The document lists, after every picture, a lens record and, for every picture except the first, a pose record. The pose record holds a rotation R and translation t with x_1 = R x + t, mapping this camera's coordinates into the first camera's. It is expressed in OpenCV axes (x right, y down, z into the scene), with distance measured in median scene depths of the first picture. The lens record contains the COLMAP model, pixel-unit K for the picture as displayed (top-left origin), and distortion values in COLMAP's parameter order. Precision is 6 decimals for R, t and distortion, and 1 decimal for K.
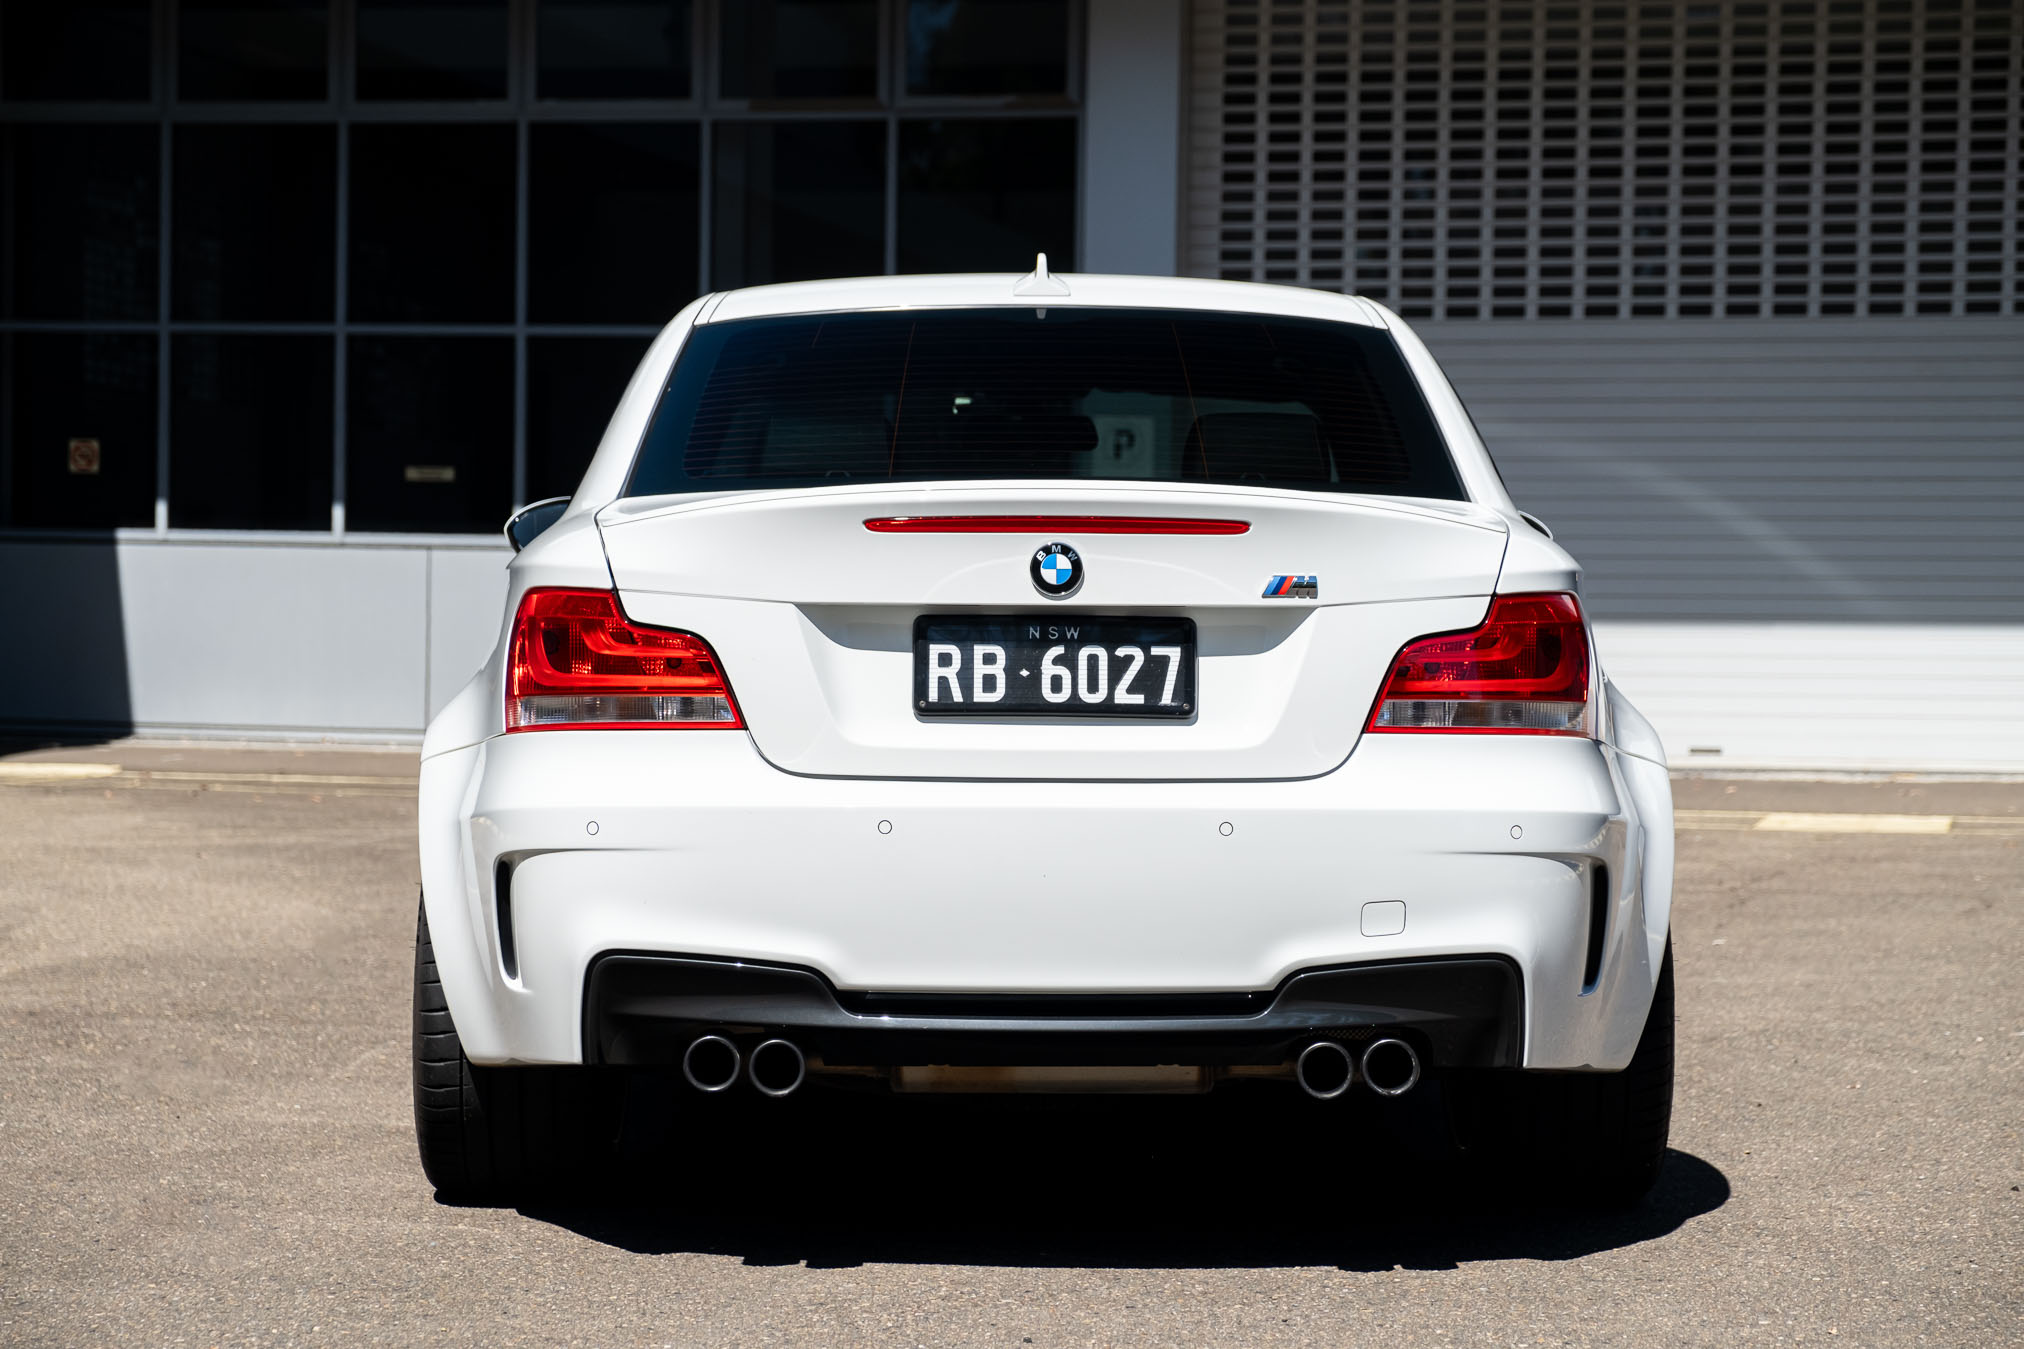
lens RADIAL K [[4676.8, 0, 1008.6], [0, 4676.8, 763.3], [0, 0, 1]] dist [0.369588, -0.467495]
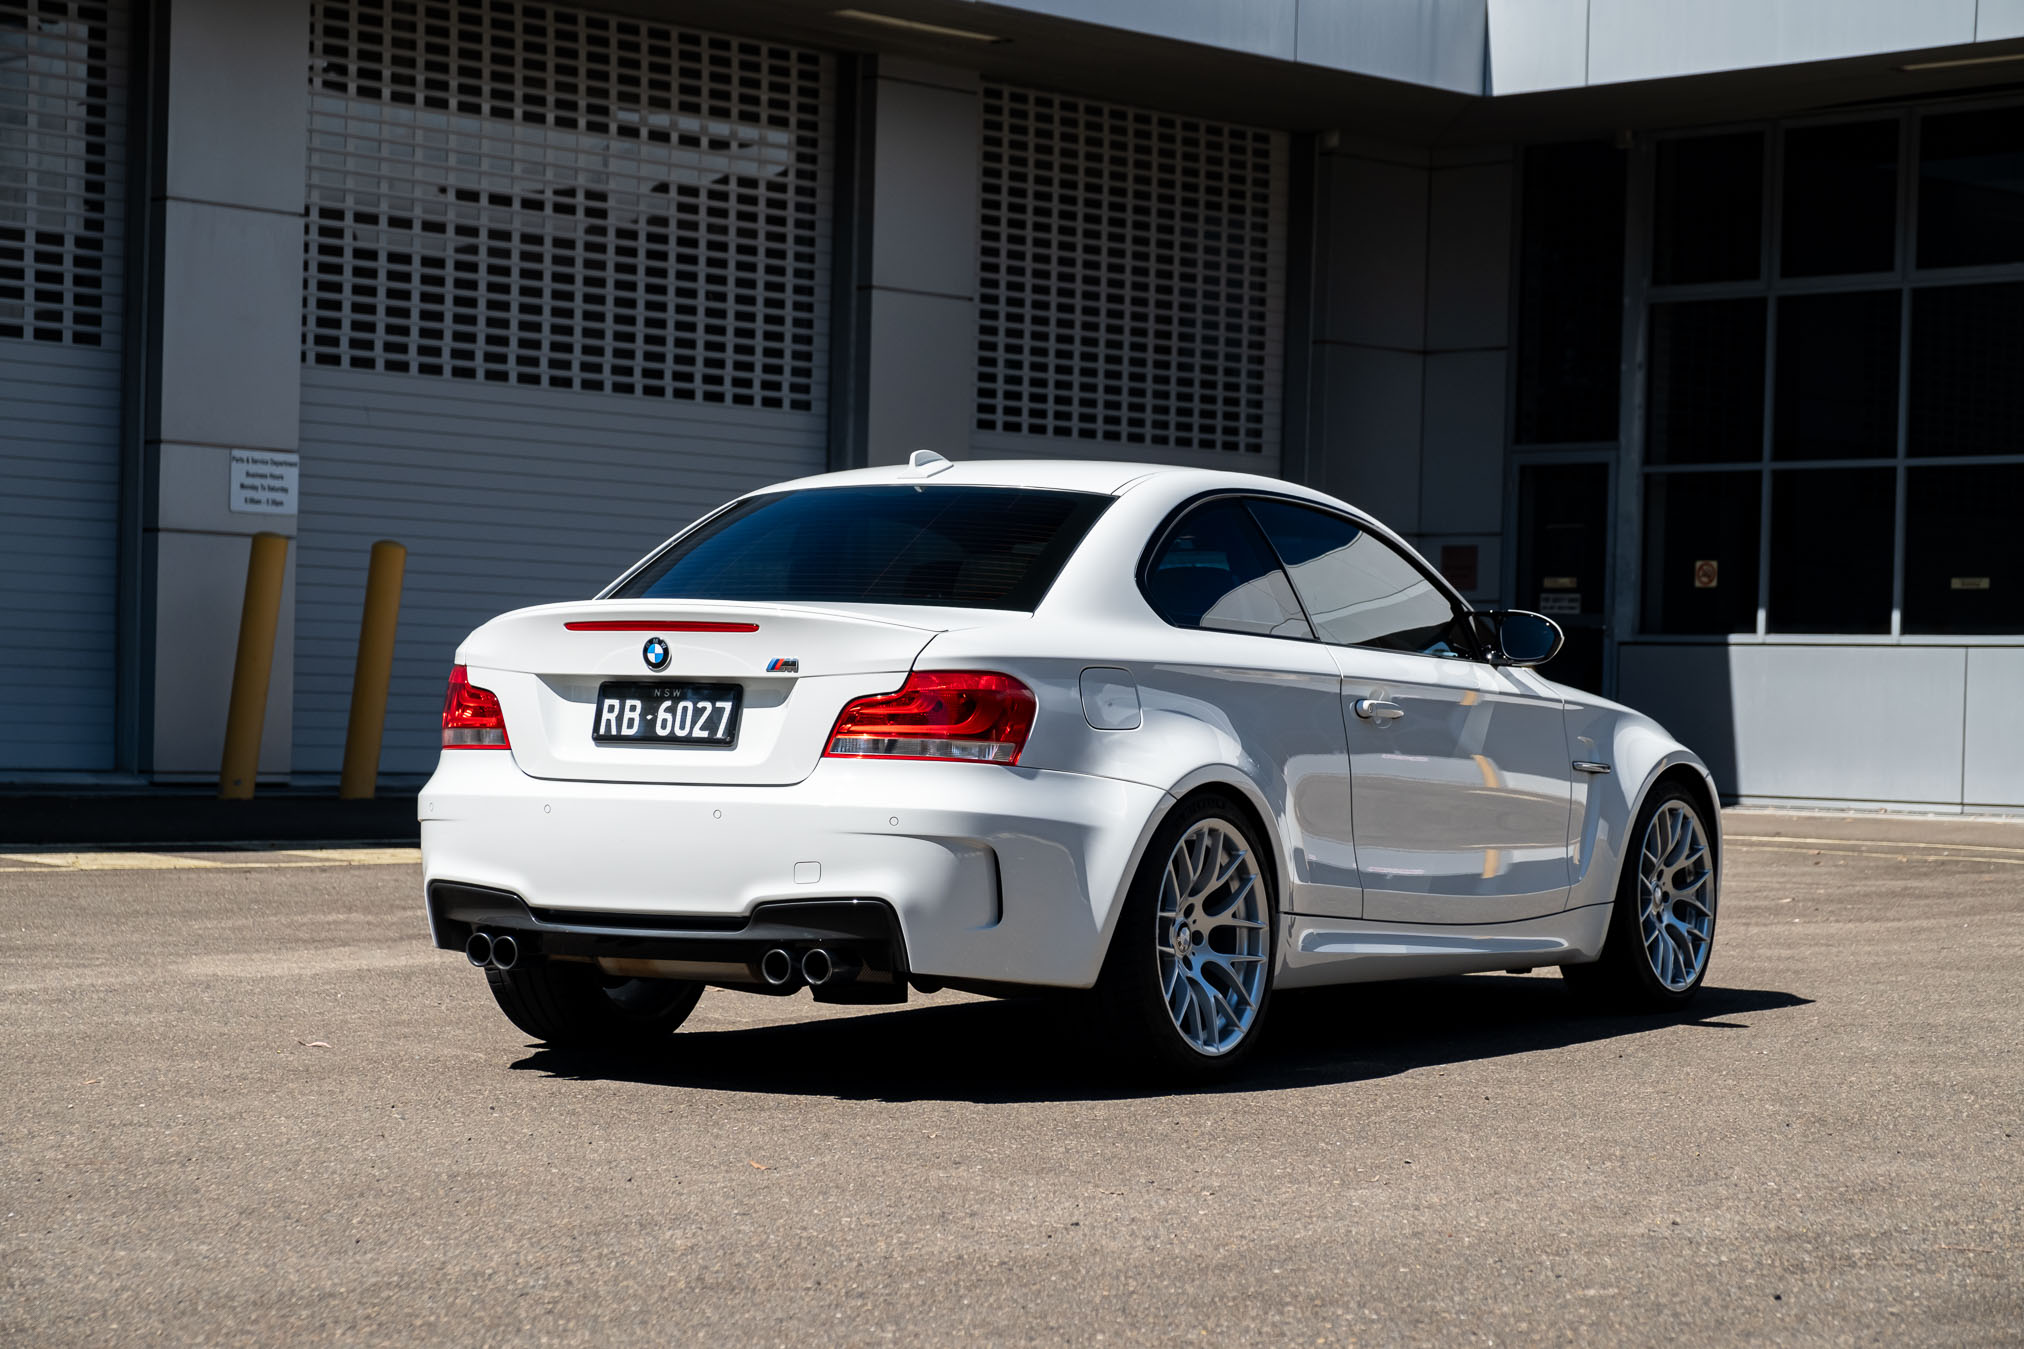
lens RADIAL K [[4448.0, 0, 1011.0], [0, 4448.0, 730.5], [0, 0, 1]] dist [0.357553, -0.017268]
pose [[0.844217, 0.011261, -0.535883, 0.939803], [-0.026444, 0.999437, -0.020658, 0.013994], [0.535348, 0.031610, 0.844040, -0.240630]]
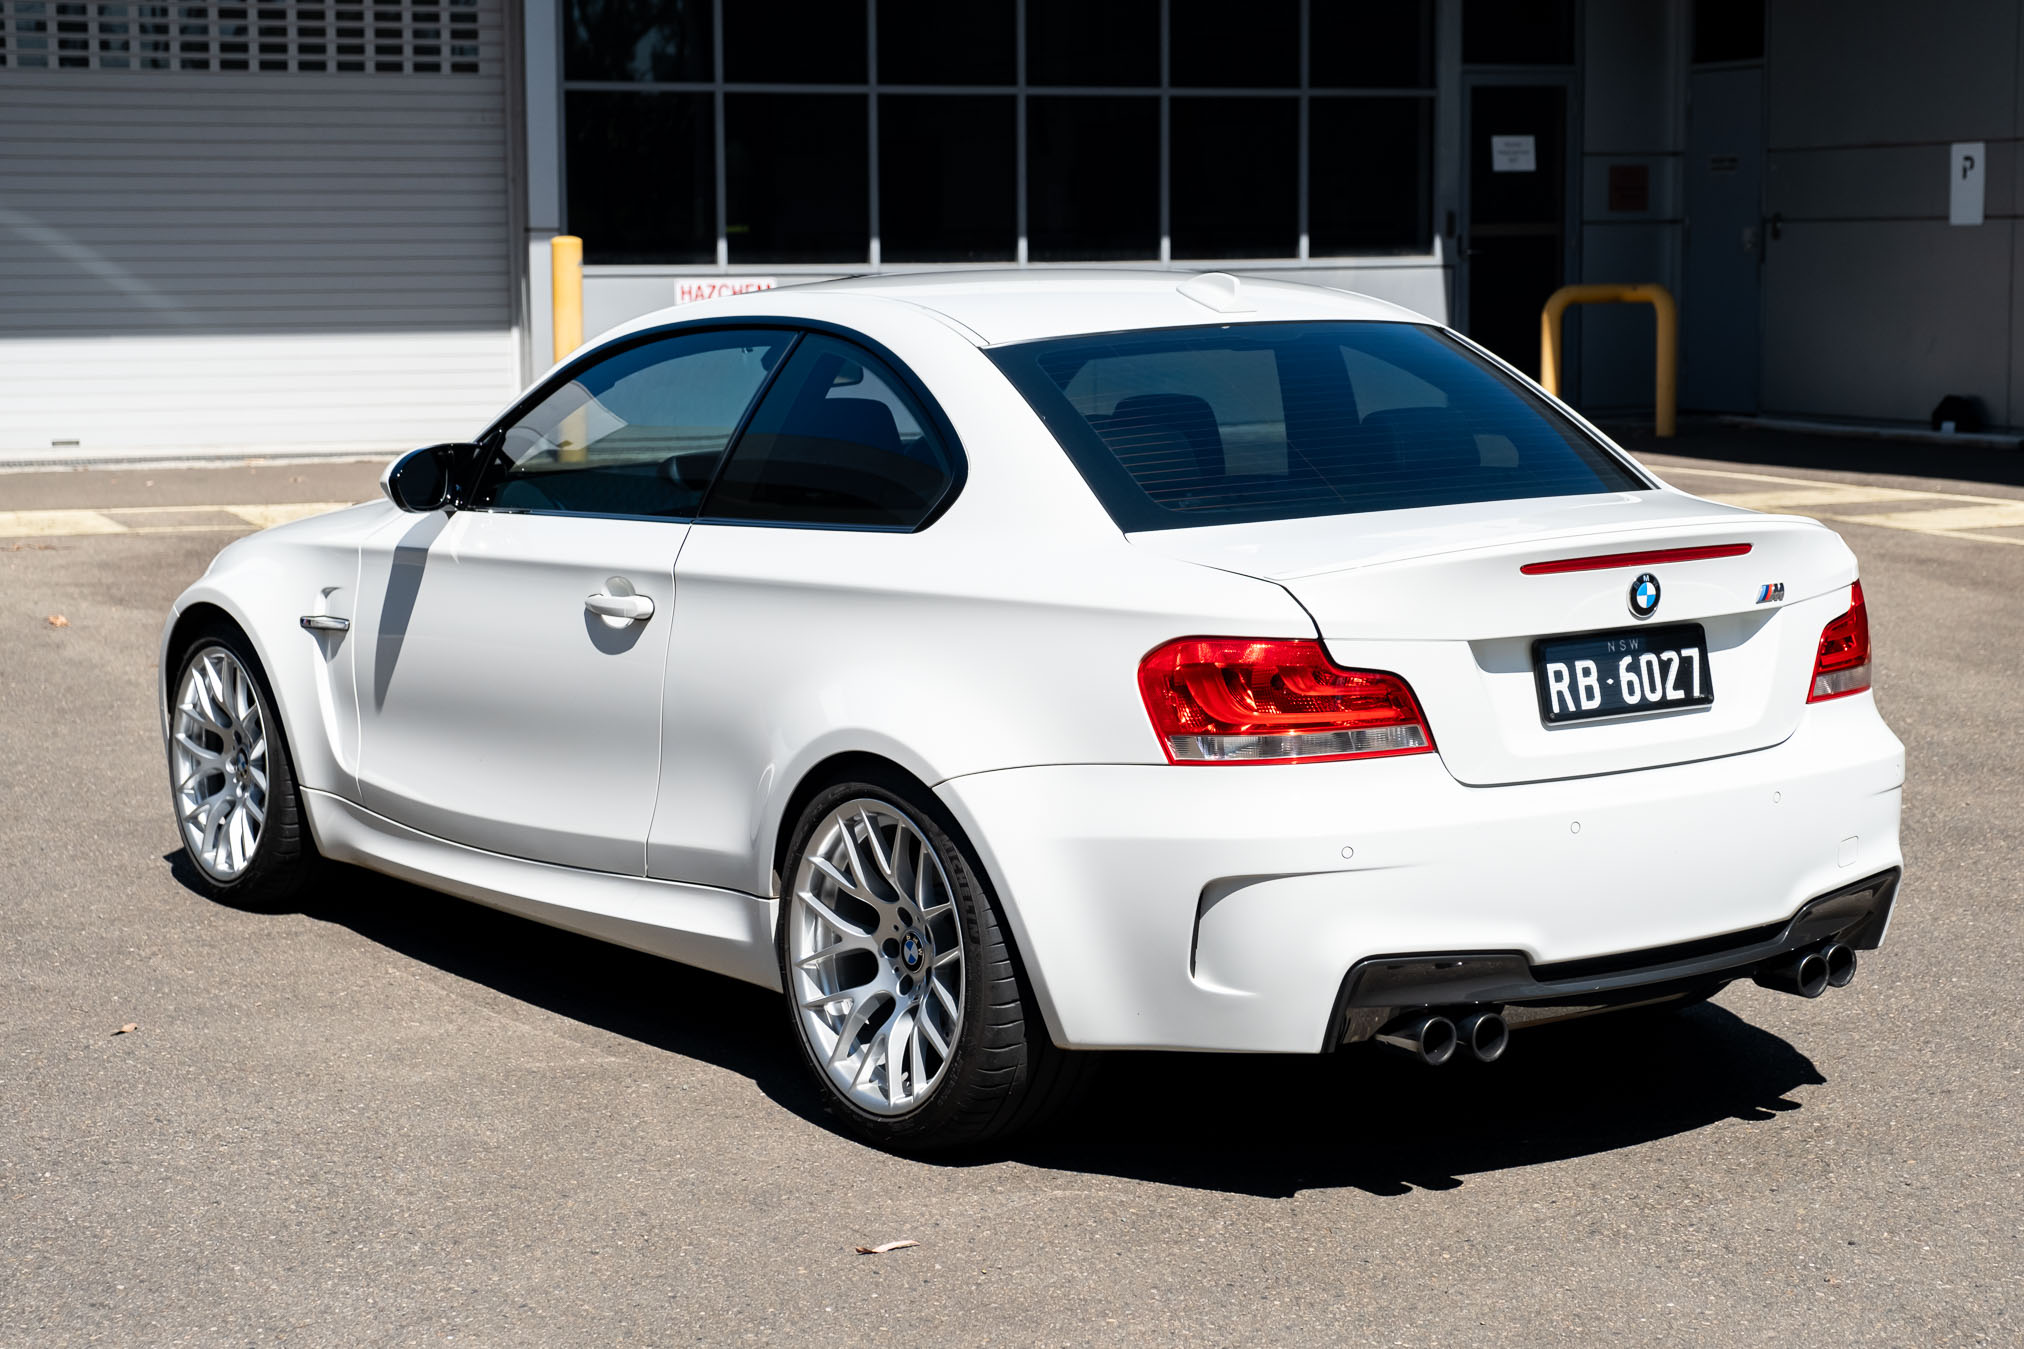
lens RADIAL K [[3629.9, 0, 1012.0], [0, 3629.9, 674.5], [0, 0, 1]] dist [0.352896, -0.012773]
pose [[0.818659, -0.090482, 0.567107, -0.653462], [0.034902, 0.993523, 0.108135, -0.127767], [-0.573219, -0.068732, 0.816515, 0.321721]]
